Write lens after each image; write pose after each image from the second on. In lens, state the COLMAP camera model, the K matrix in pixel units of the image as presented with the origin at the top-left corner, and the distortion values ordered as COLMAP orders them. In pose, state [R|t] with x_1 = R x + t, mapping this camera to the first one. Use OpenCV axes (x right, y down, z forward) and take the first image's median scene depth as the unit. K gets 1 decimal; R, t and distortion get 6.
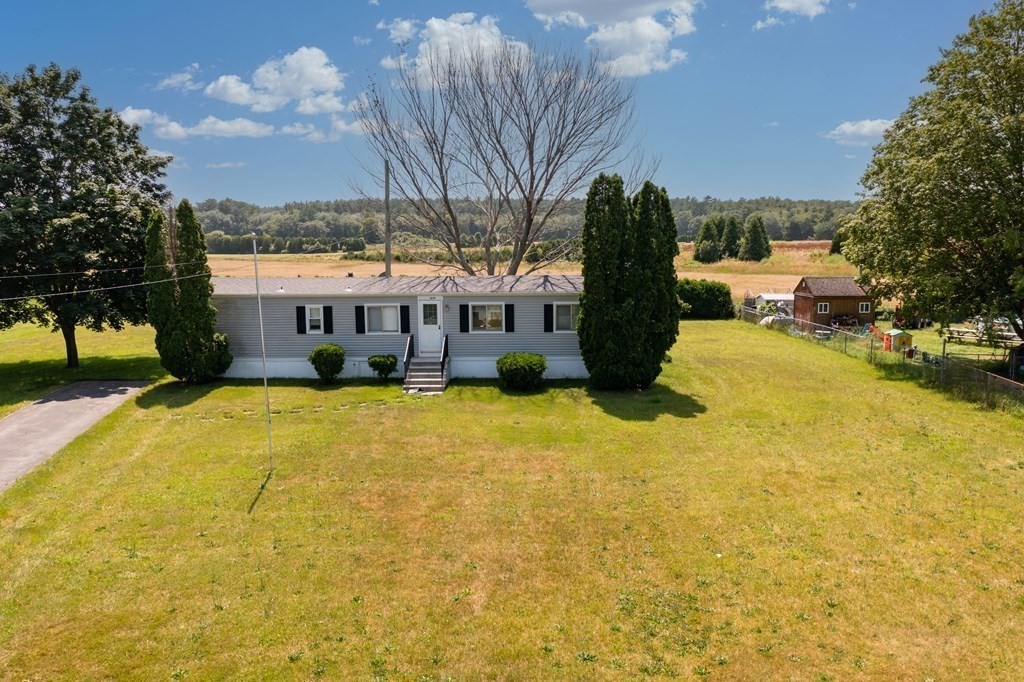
lens RADIAL K [[810.7, 0, 512.0], [0, 810.7, 341.0], [0, 0, 1]] dist [-0.007597, -0.042474]
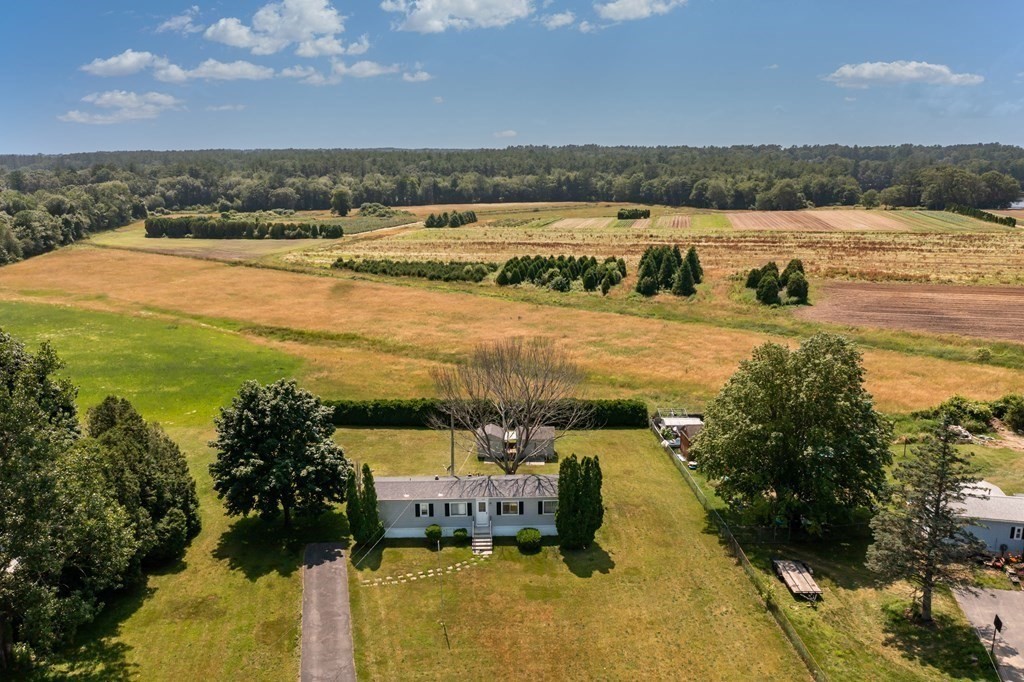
lens RADIAL K [[807.2, 0, 512.0], [0, 807.2, 341.0], [0, 0, 1]] dist [-0.011895, -0.002090]
pose [[0.998588, -0.009243, 0.052313, -0.136420], [0.004715, 0.996283, 0.086013, -0.660321], [-0.052914, -0.085644, 0.994920, -1.039346]]
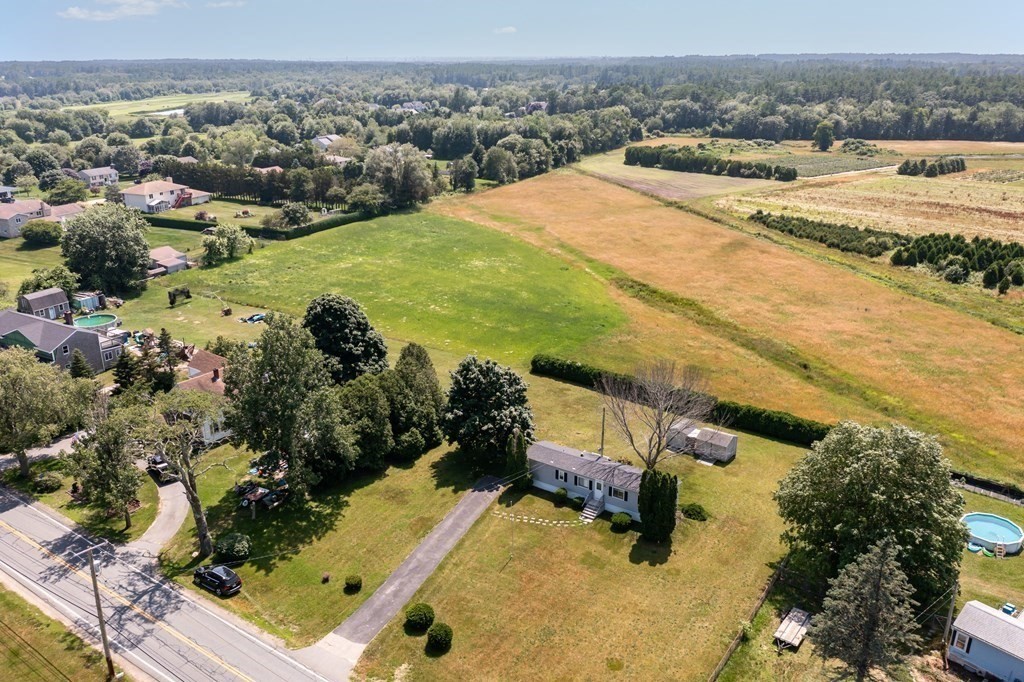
lens RADIAL K [[807.2, 0, 512.0], [0, 807.2, 341.0], [0, 0, 1]] dist [-0.011895, -0.002090]
pose [[0.837089, 0.184715, -0.514939, 0.993111], [-0.079396, 0.972327, 0.219718, -1.121654], [0.541274, -0.143040, 0.828590, -1.356158]]
